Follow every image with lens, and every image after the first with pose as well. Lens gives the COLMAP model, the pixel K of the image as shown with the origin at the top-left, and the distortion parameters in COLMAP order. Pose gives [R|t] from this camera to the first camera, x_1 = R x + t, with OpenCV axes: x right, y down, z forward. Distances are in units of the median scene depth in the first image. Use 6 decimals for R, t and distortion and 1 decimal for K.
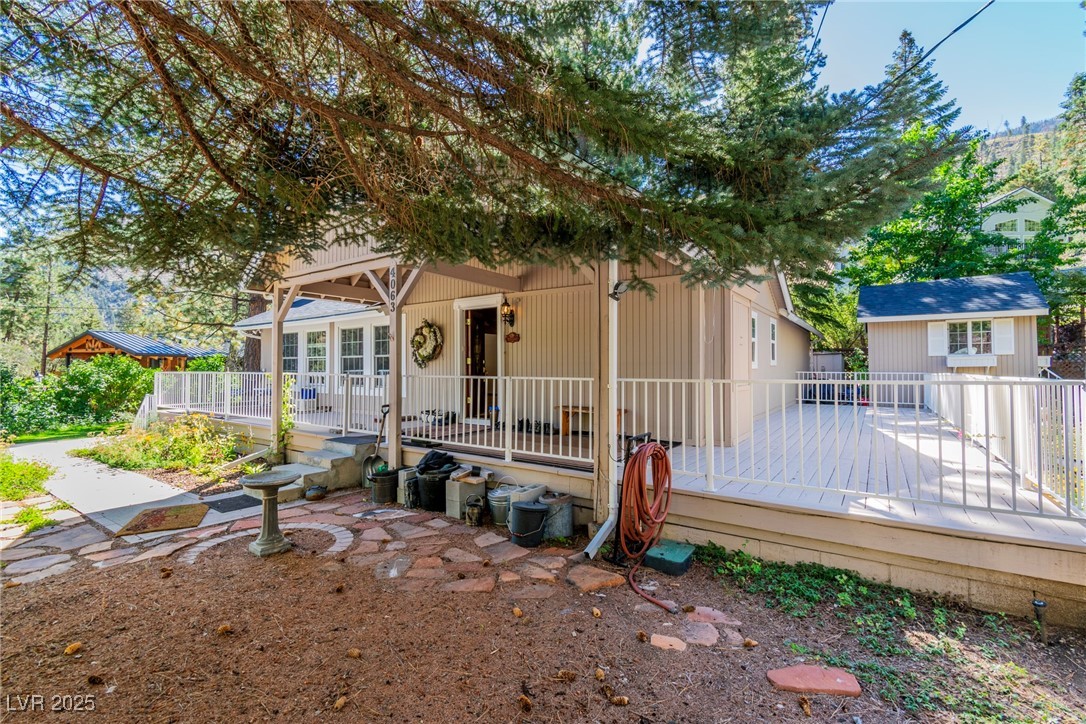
lens RADIAL K [[471.7, 0, 543.0], [0, 471.7, 362.0], [0, 0, 1]] dist [0.000140, 0.000155]
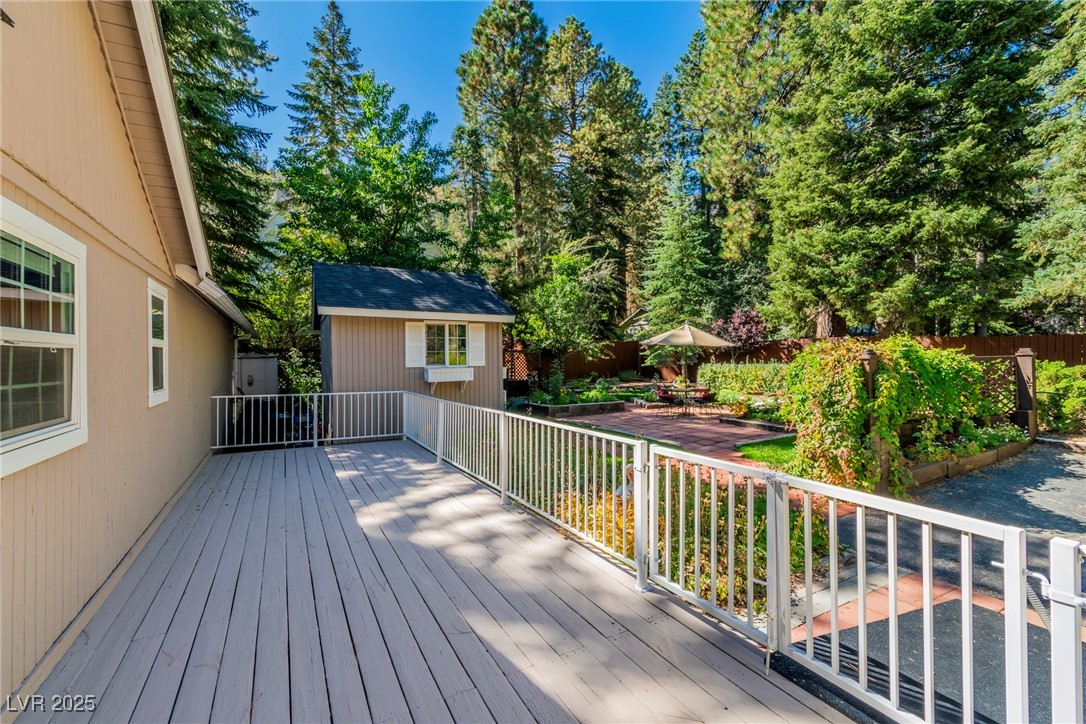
lens RADIAL K [[471.7, 0, 543.0], [0, 471.7, 362.0], [0, 0, 1]] dist [0.000140, 0.000155]
pose [[0.434380, -0.005923, 0.900710, 0.253257], [-0.009494, 0.999893, 0.011154, -0.031926], [-0.900680, -0.013396, 0.434277, 0.500265]]
